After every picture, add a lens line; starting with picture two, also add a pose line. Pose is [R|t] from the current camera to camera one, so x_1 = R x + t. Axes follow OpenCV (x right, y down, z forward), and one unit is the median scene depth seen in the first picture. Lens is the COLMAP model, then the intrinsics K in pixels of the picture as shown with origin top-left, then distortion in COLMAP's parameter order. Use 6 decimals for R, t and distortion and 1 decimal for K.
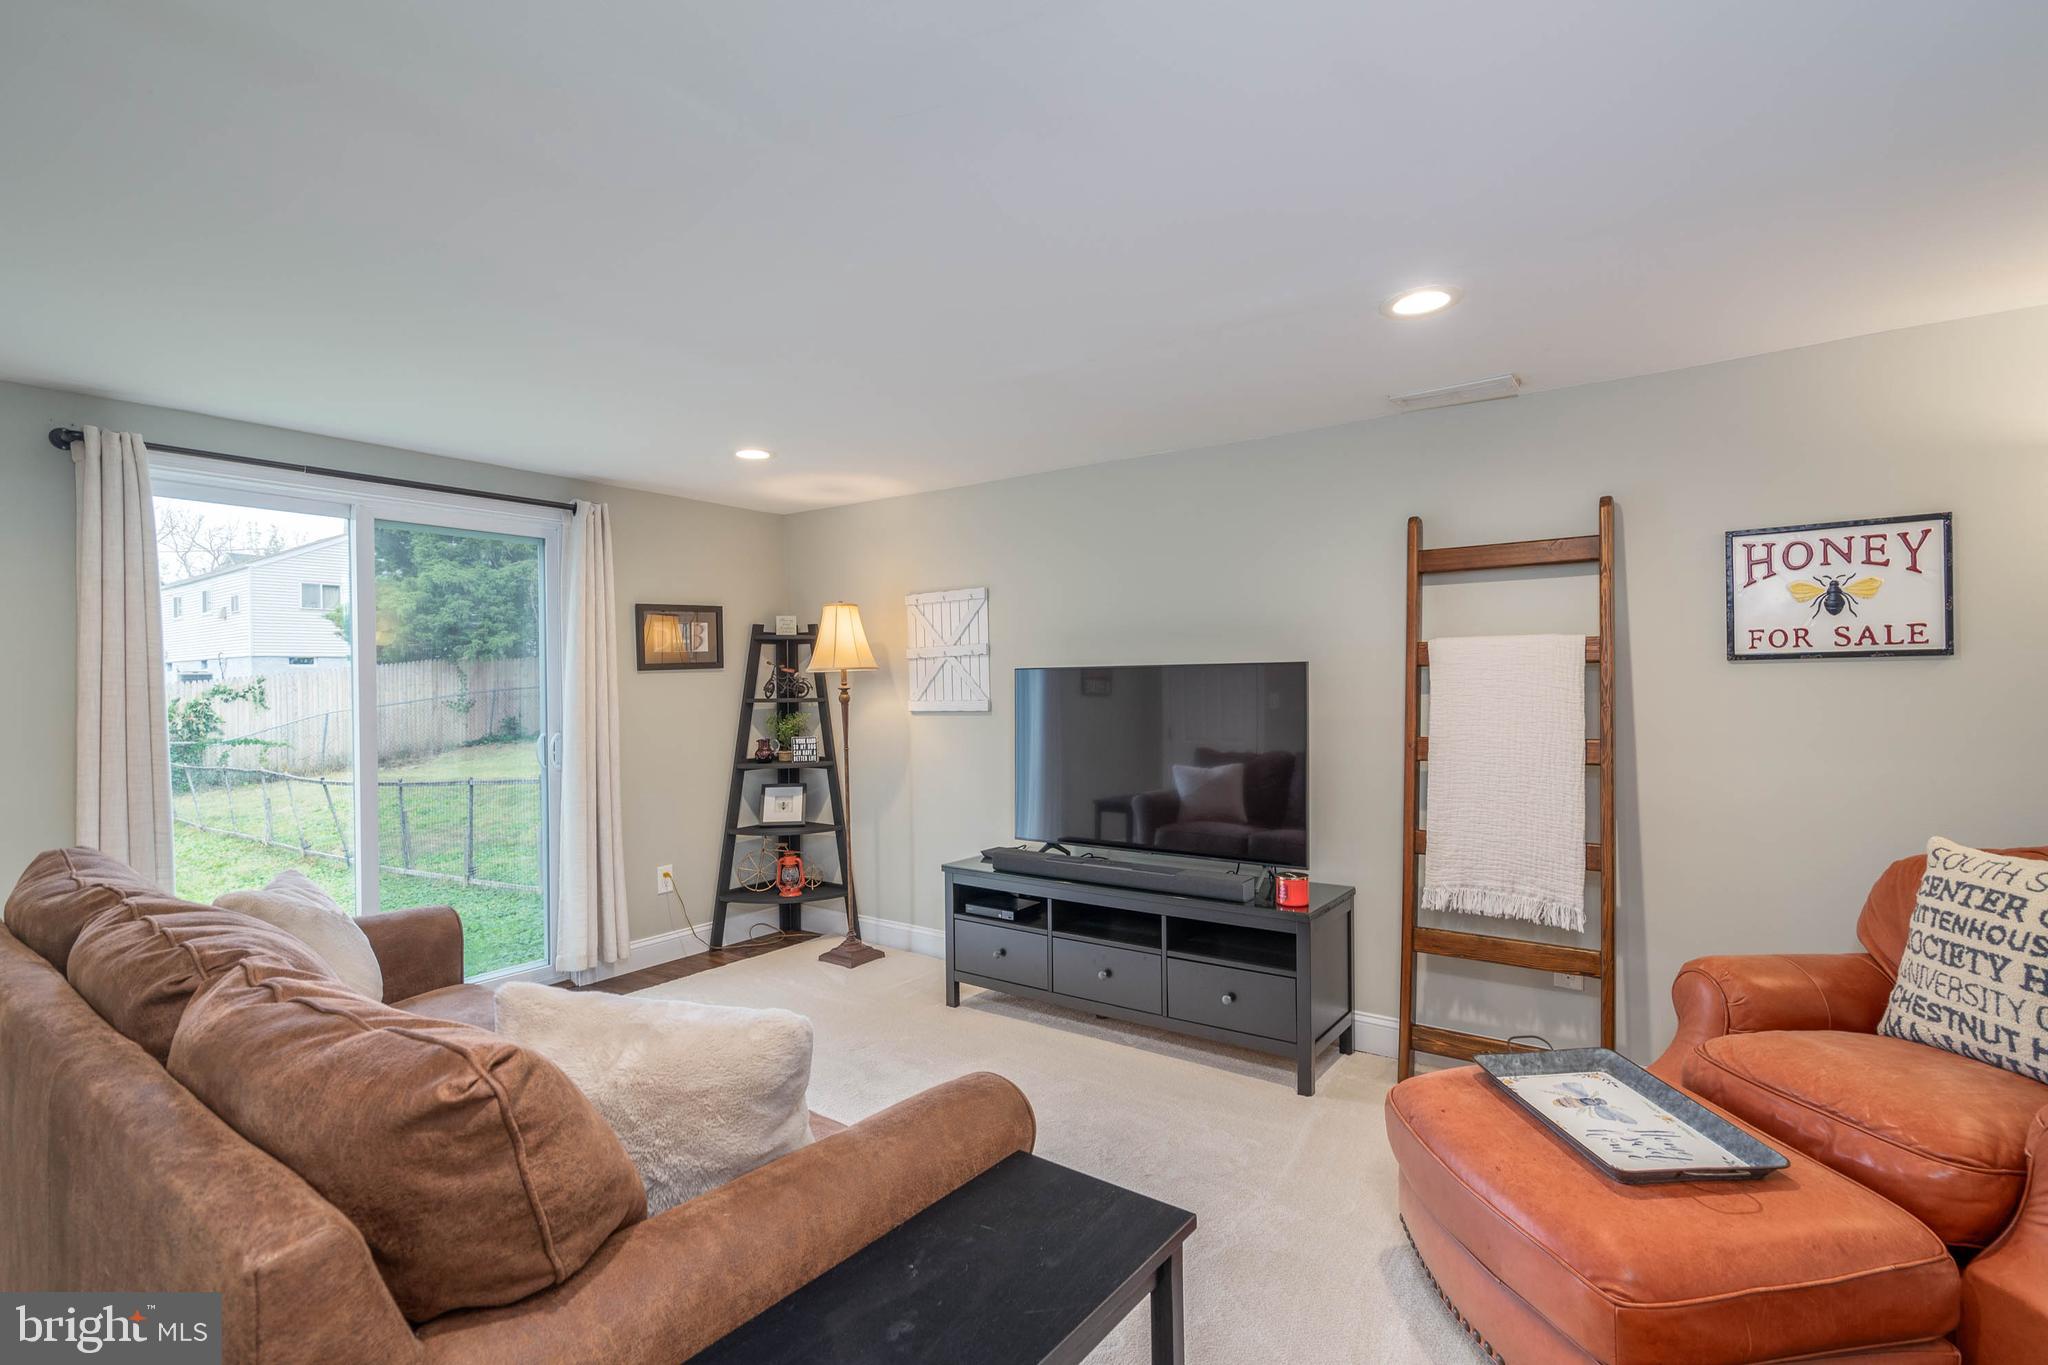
lens RADIAL K [[952.4, 0, 1023.1], [0, 952.4, 690.5], [0, 0, 1]] dist [-0.002166, 0.000232]
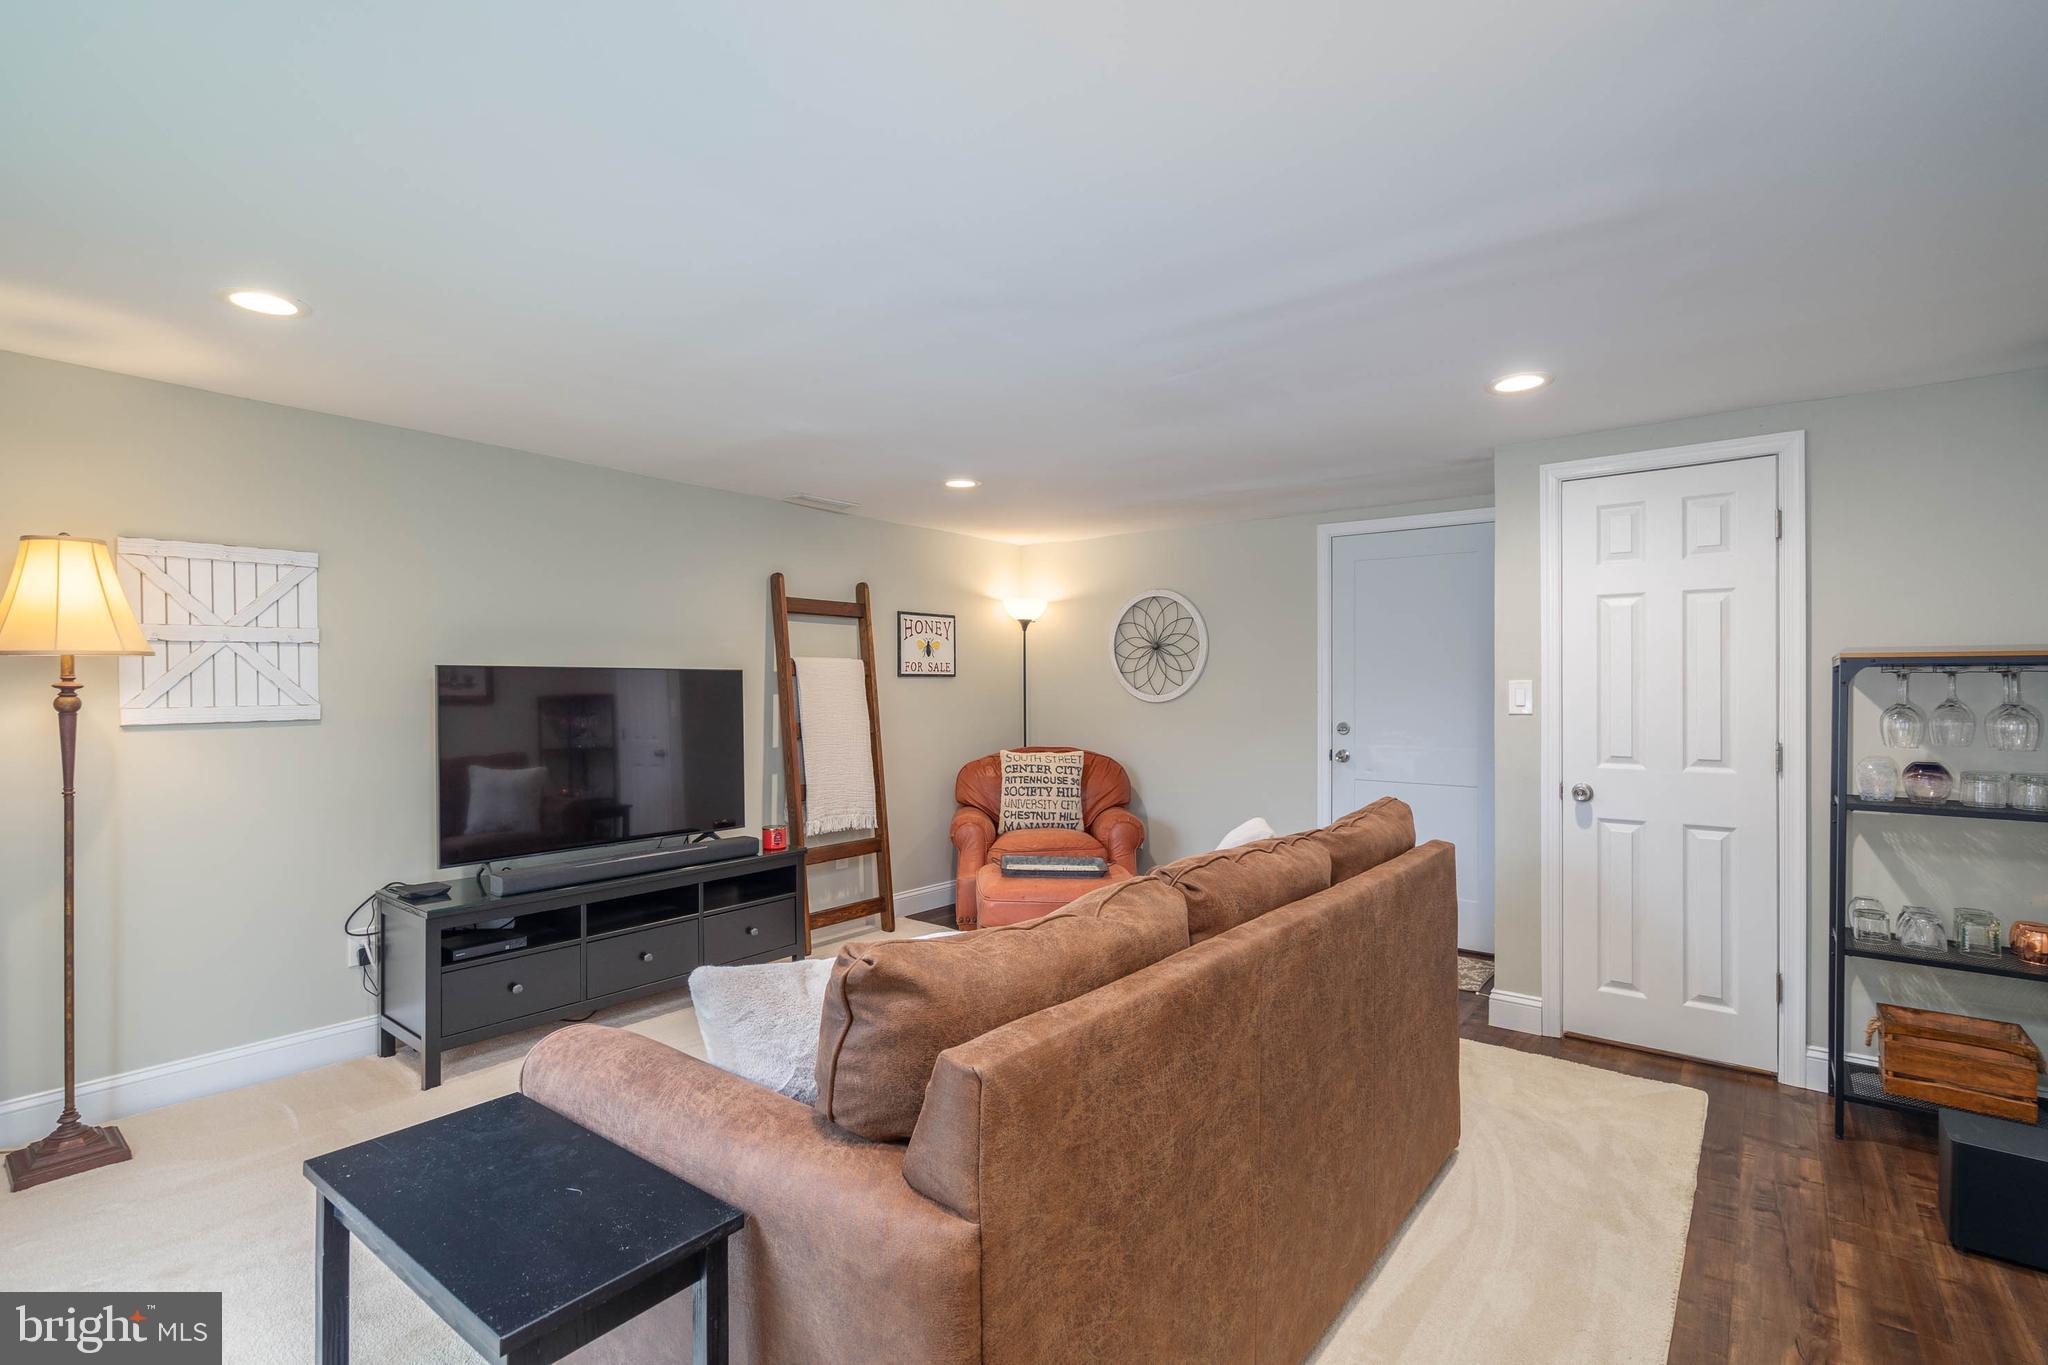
lens RADIAL K [[936.4, 0, 1023.8], [0, 936.4, 688.8], [0, 0, 1]] dist [-0.001865, 0.000704]
pose [[0.039458, 0.010976, 0.999161, -1.205774], [0.008879, 0.999896, -0.011334, 0.017357], [-0.999182, 0.009318, 0.039357, 0.686165]]
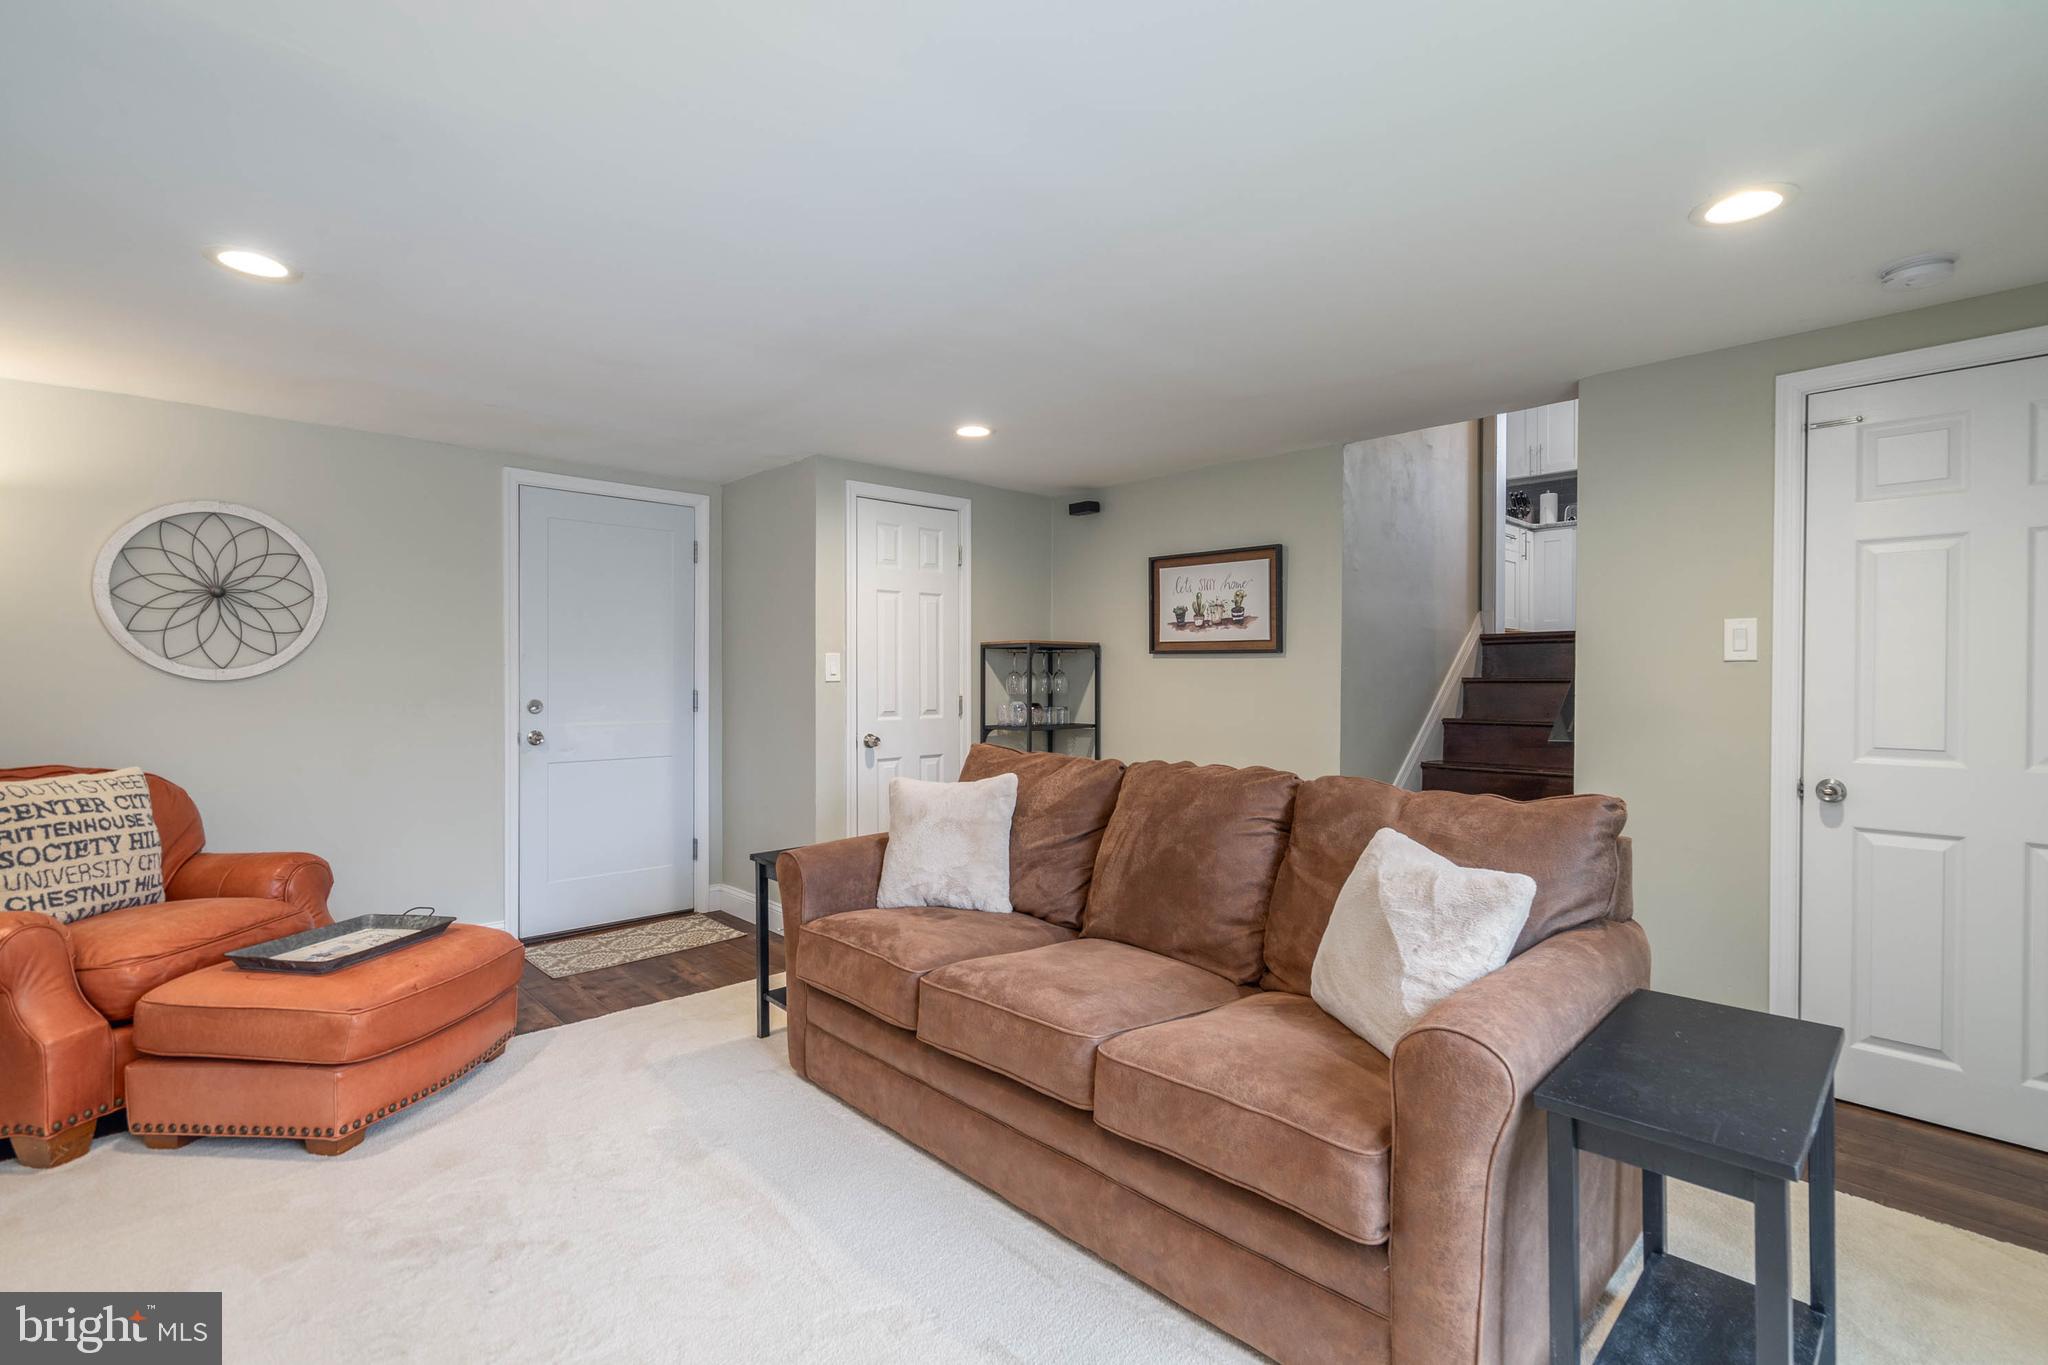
lens RADIAL K [[959.1, 0, 1051.9], [0, 959.1, 674.0], [0, 0, 1]] dist [0.002851, 0.000613]
pose [[-0.984561, 0.014825, 0.174411, -0.502487], [0.016456, 0.999833, 0.007910, 0.025317], [-0.174265, 0.010658, -0.984641, 1.595421]]
